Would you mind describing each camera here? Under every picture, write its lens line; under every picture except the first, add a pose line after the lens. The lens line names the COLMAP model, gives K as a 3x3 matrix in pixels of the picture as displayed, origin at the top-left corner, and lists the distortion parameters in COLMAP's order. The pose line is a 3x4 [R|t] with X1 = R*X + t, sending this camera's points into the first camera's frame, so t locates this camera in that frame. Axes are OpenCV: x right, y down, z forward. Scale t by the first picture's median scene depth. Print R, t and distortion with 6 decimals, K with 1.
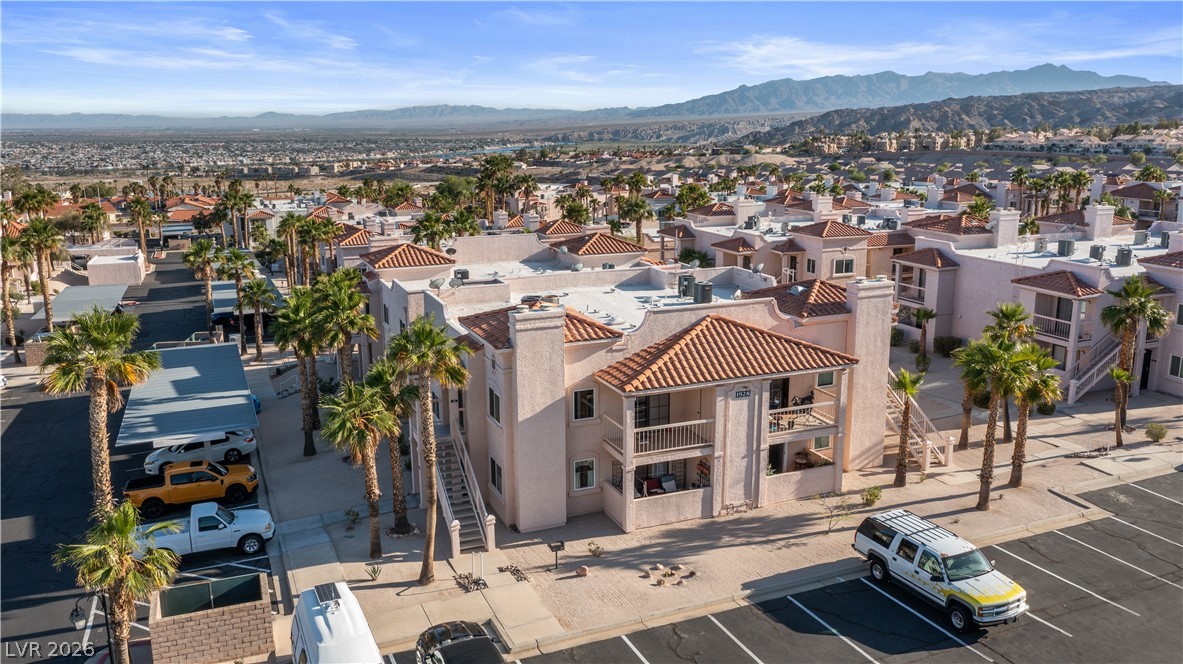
lens RADIAL K [[926.7, 0, 585.4], [0, 926.7, 354.6], [0, 0, 1]] dist [-0.014756, 0.003161]
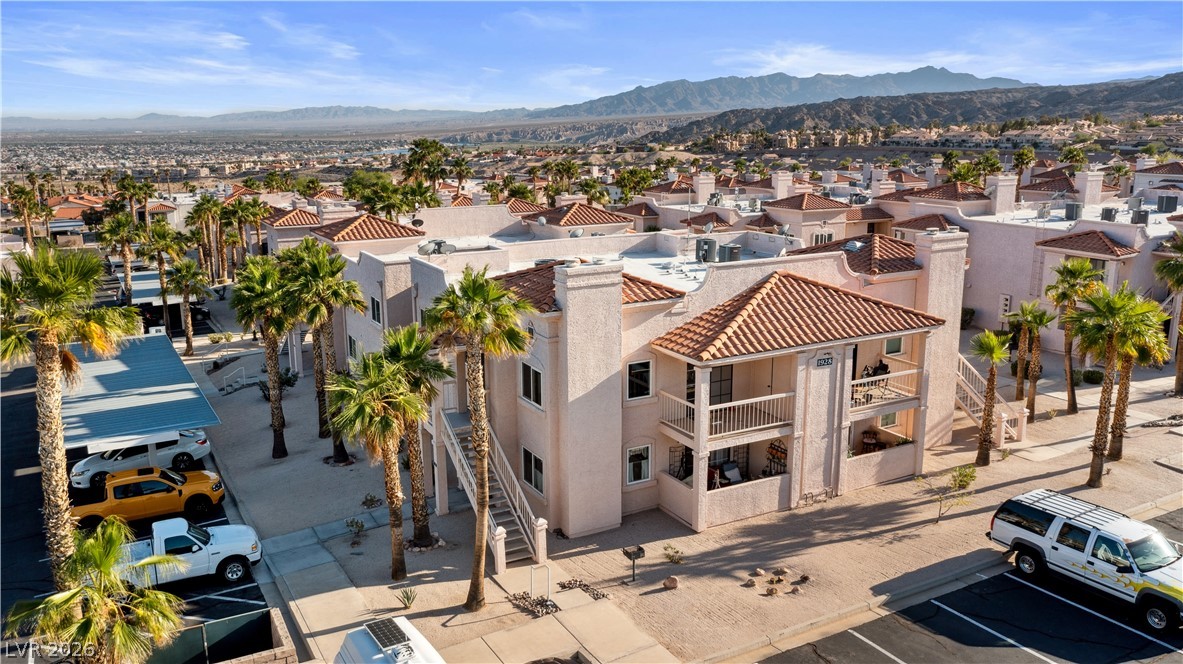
lens RADIAL K [[928.4, 0, 584.7], [0, 928.4, 353.1], [0, 0, 1]] dist [-0.011324, -0.001994]
pose [[0.994385, -0.026606, 0.102426, -0.135020], [0.026942, 0.999635, -0.001898, 0.030205], [-0.102338, 0.004647, 0.994739, 0.180423]]
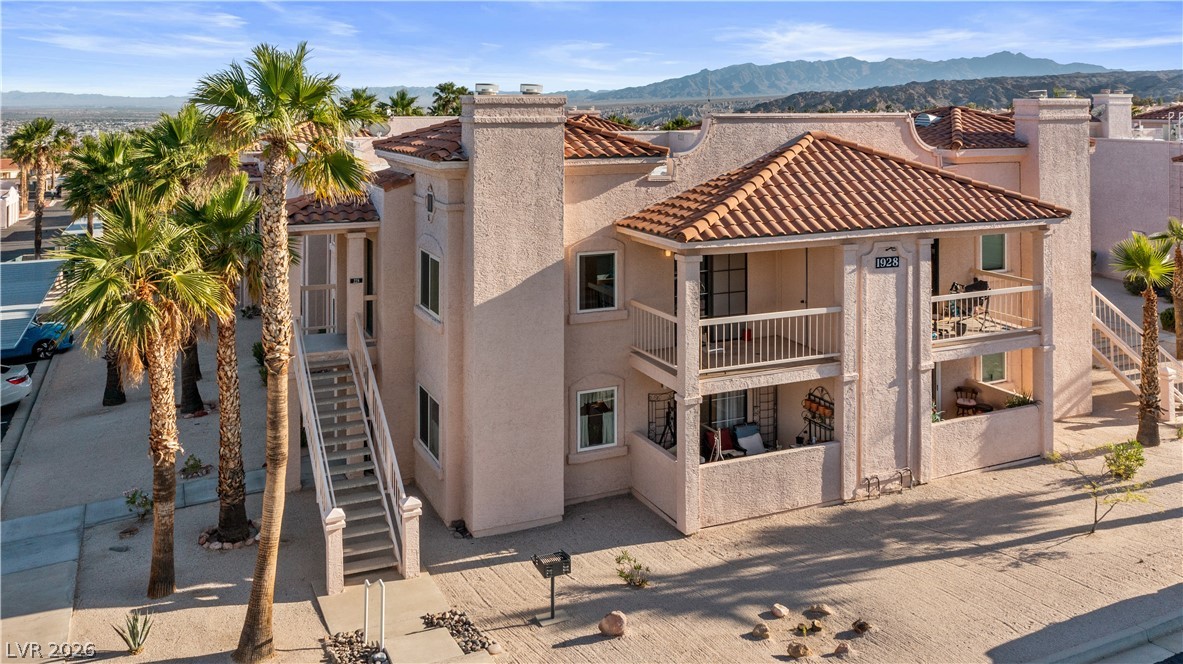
lens RADIAL K [[973.2, 0, 584.2], [0, 973.2, 114.3], [0, 0, 1]] dist [-0.004267, -0.002887]
pose [[0.999190, 0.007327, 0.039576, -0.032319], [0.002170, 0.972050, -0.234763, 0.092595], [-0.040190, 0.234659, 0.971247, 0.430373]]
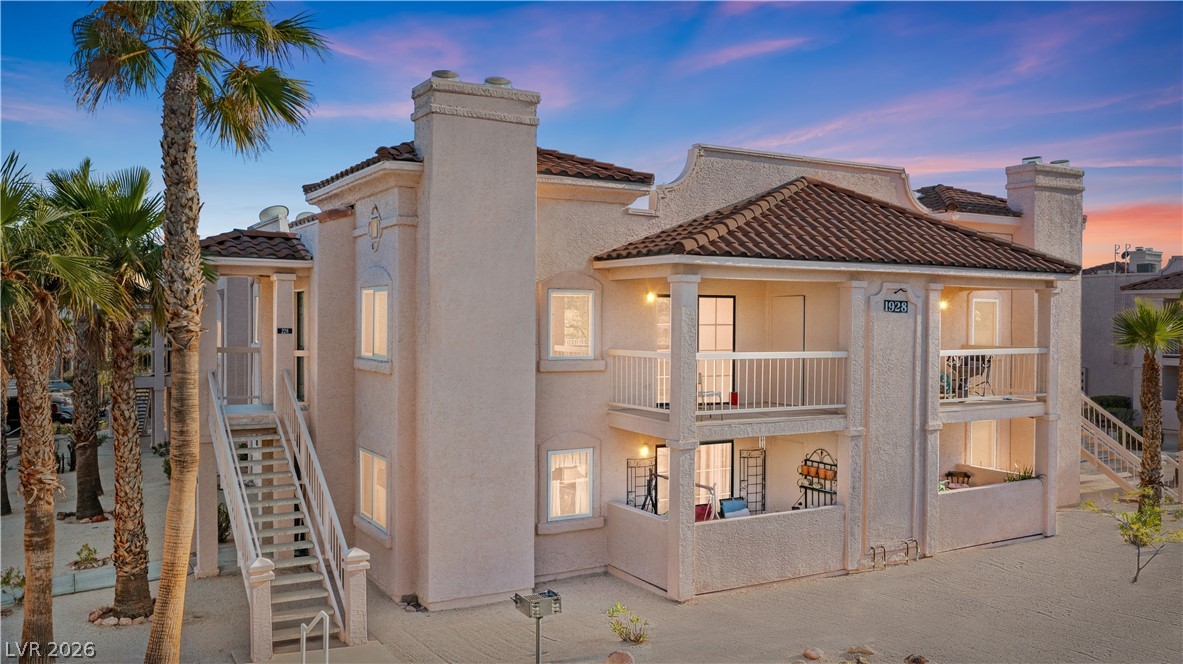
lens RADIAL K [[947.2, 0, 587.5], [0, 947.2, 346.9], [0, 0, 1]] dist [-0.010981, -0.000688]
pose [[0.991707, 0.009211, 0.128186, -0.054385], [0.018618, 0.976610, -0.214209, 0.167405], [-0.127160, 0.214819, 0.968340, 0.545424]]
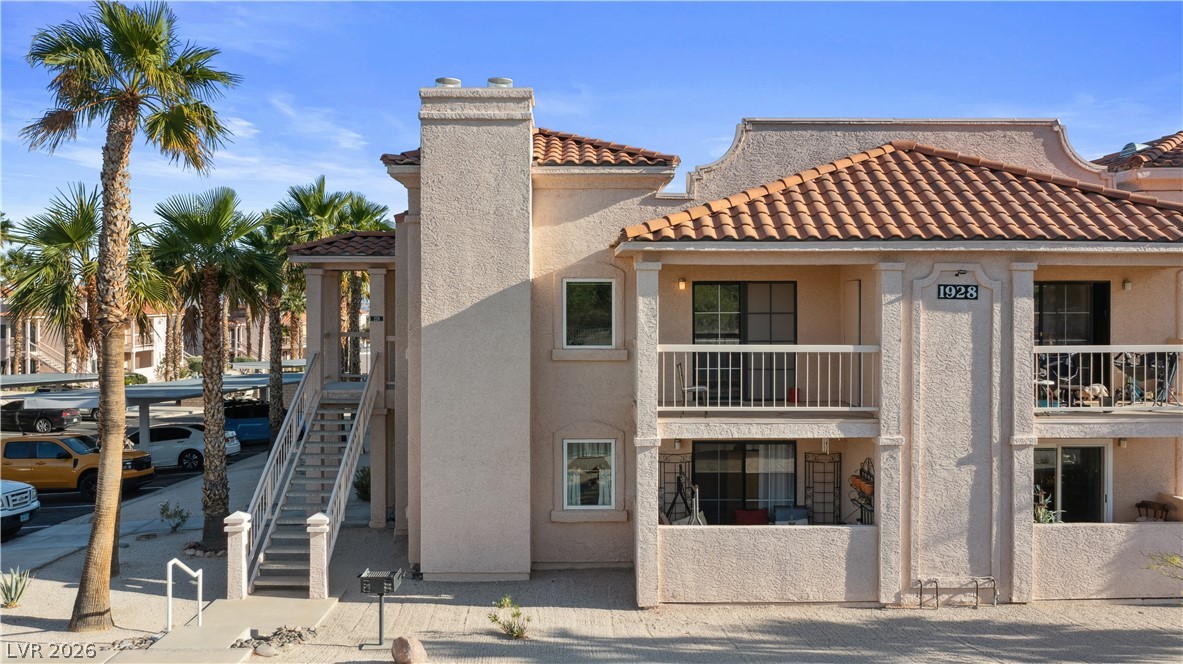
lens RADIAL K [[944.9, 0, 588.3], [0, 944.9, 312.1], [0, 0, 1]] dist [-0.014079, 0.004229]
pose [[0.930371, 0.011885, -0.366426, 0.171632], [-0.095602, 0.972759, -0.211187, 0.153394], [0.353934, 0.231514, 0.906163, 0.576579]]
